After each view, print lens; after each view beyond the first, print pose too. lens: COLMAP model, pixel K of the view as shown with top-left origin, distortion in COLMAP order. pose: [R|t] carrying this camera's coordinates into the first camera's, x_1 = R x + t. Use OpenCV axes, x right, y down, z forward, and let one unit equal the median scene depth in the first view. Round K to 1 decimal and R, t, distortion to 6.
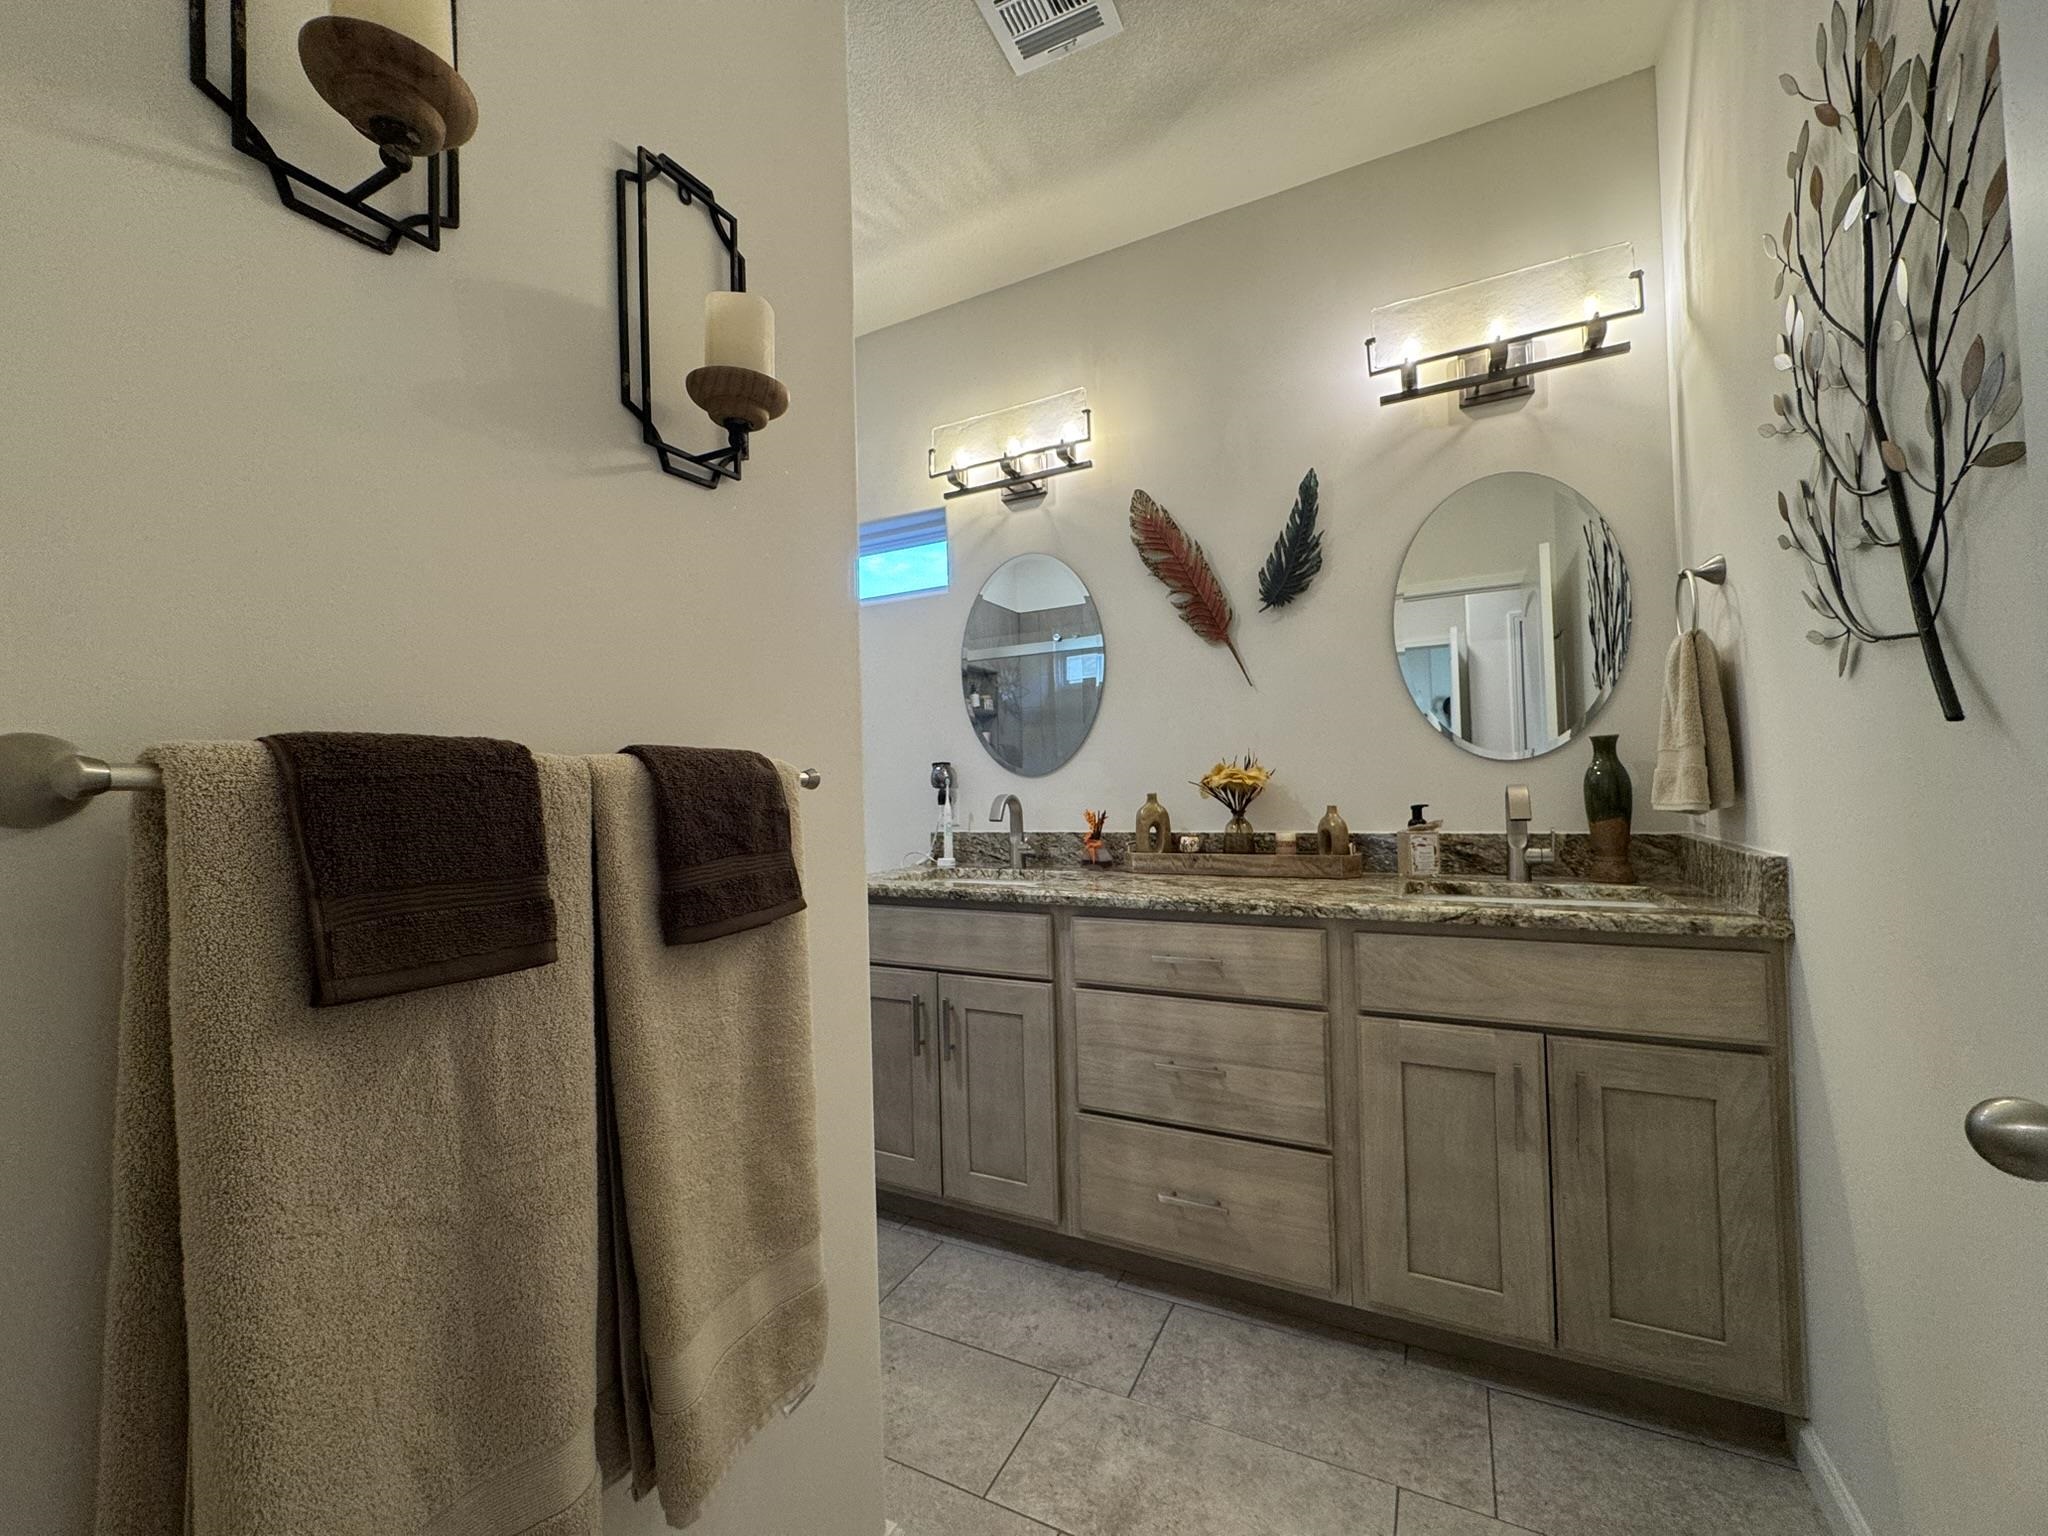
lens RADIAL K [[815.1, 0, 1026.0], [0, 815.1, 765.6], [0, 0, 1]] dist [-0.001685, 0.000476]
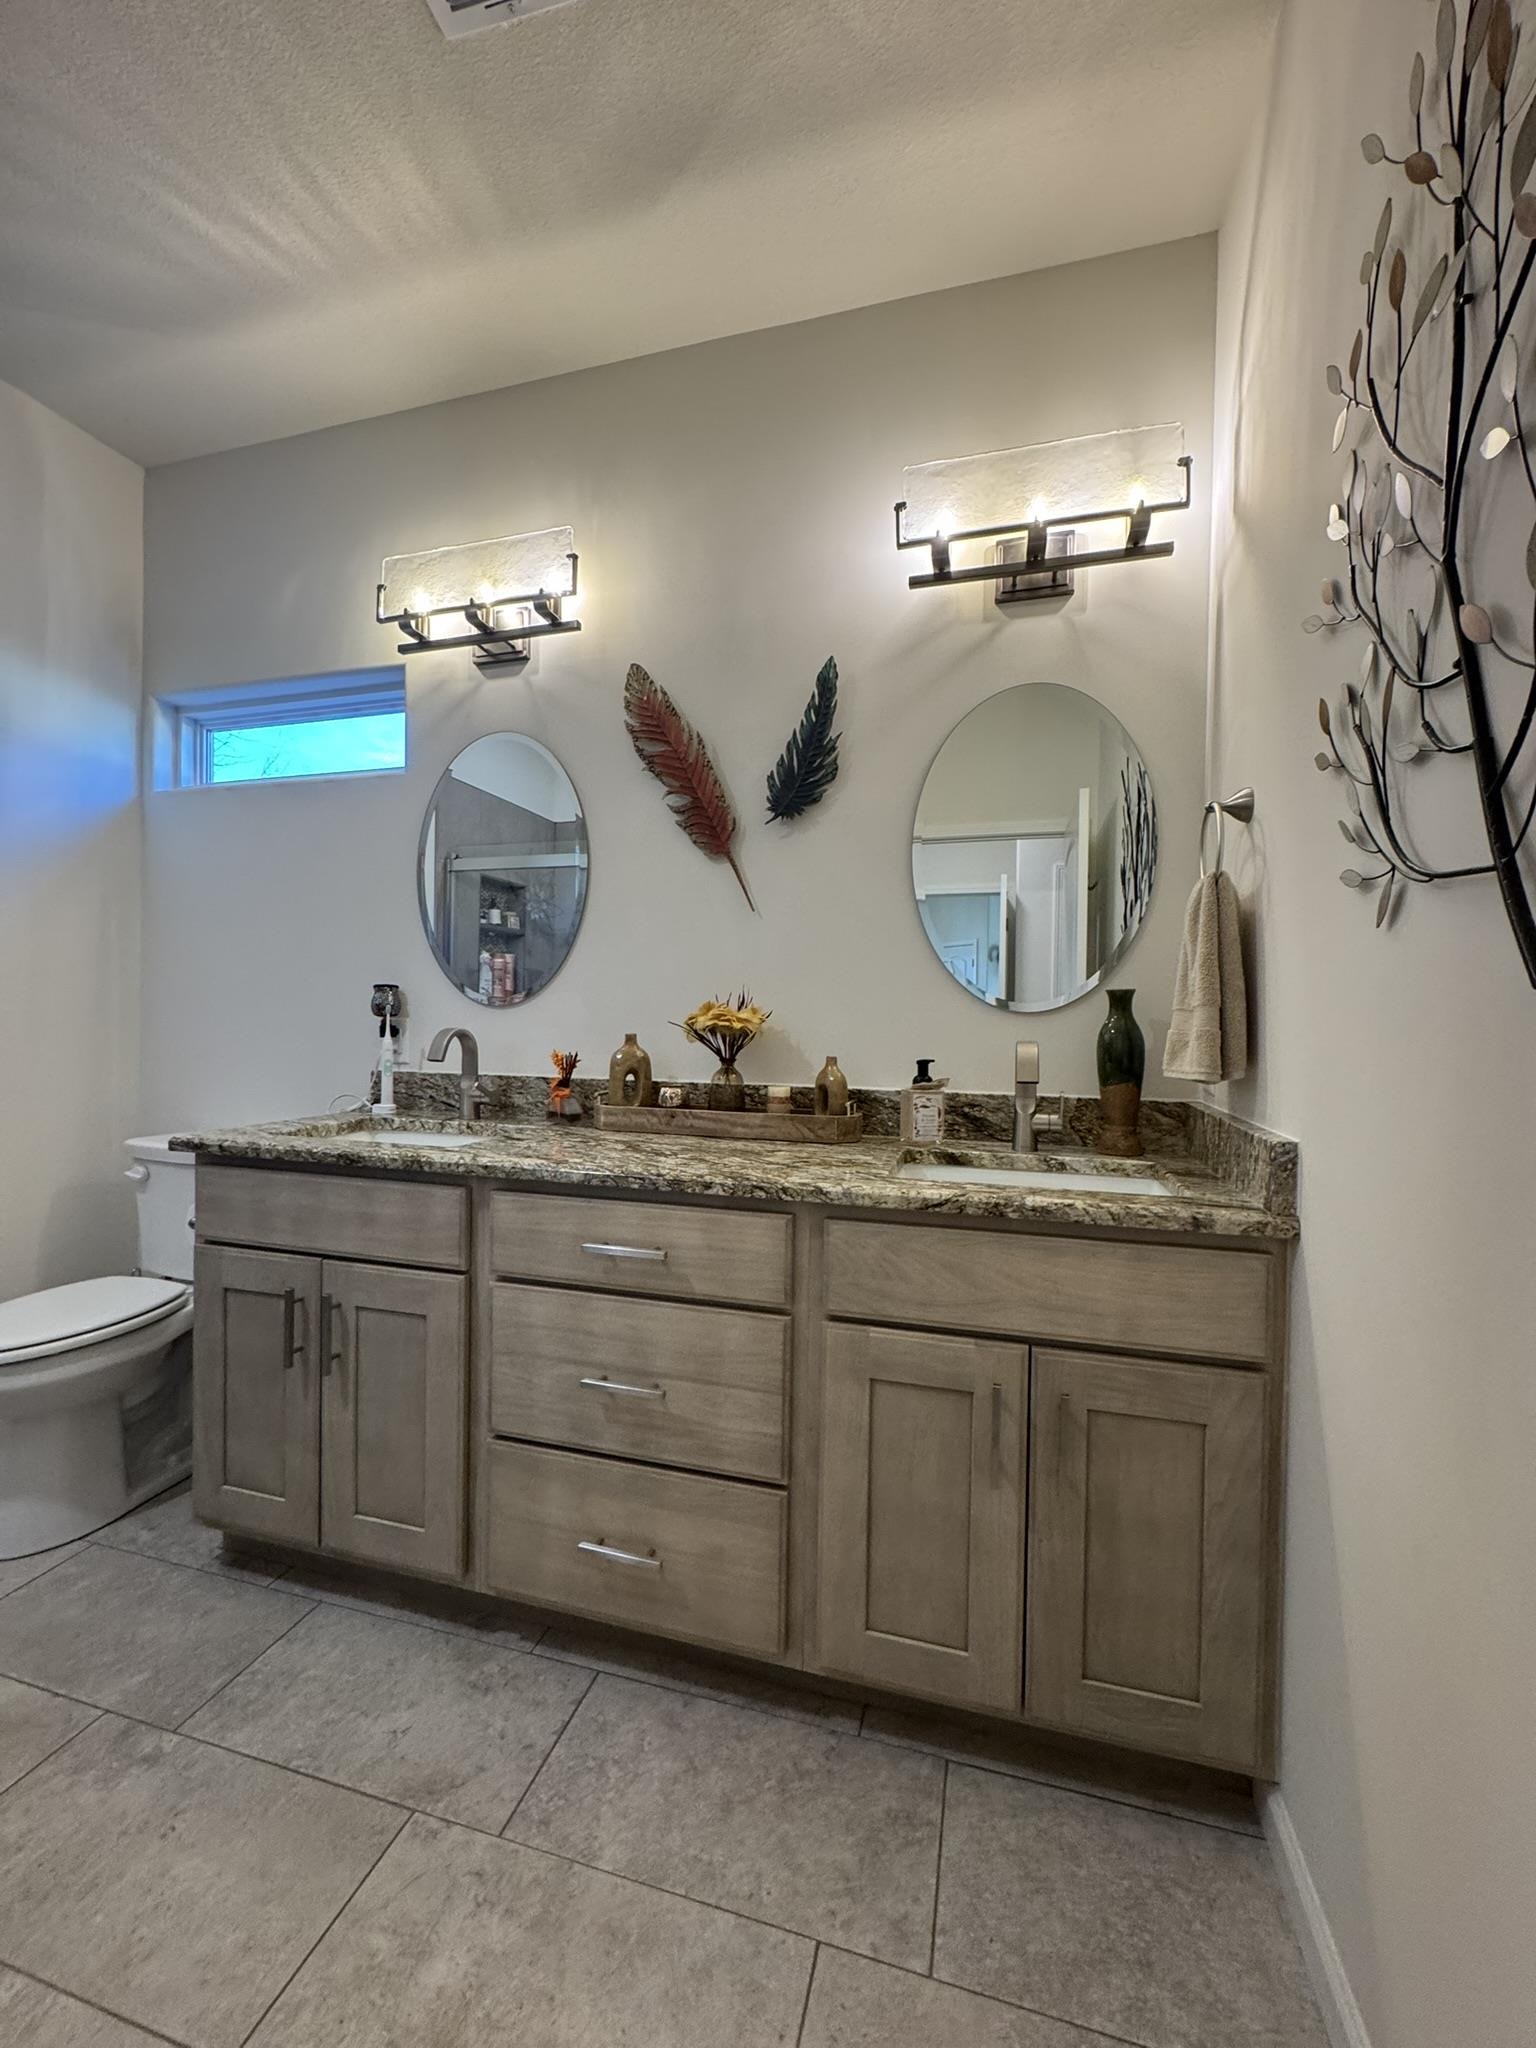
lens RADIAL K [[815.1, 0, 769.2], [0, 815.1, 1025.5], [0, 0, 1]] dist [-0.001685, 0.000476]
pose [[0.980128, 0.038697, 0.194557, 0.169191], [-0.045423, 0.998510, 0.030229, -0.007175], [-0.193097, -0.038465, 0.980425, 0.209512]]
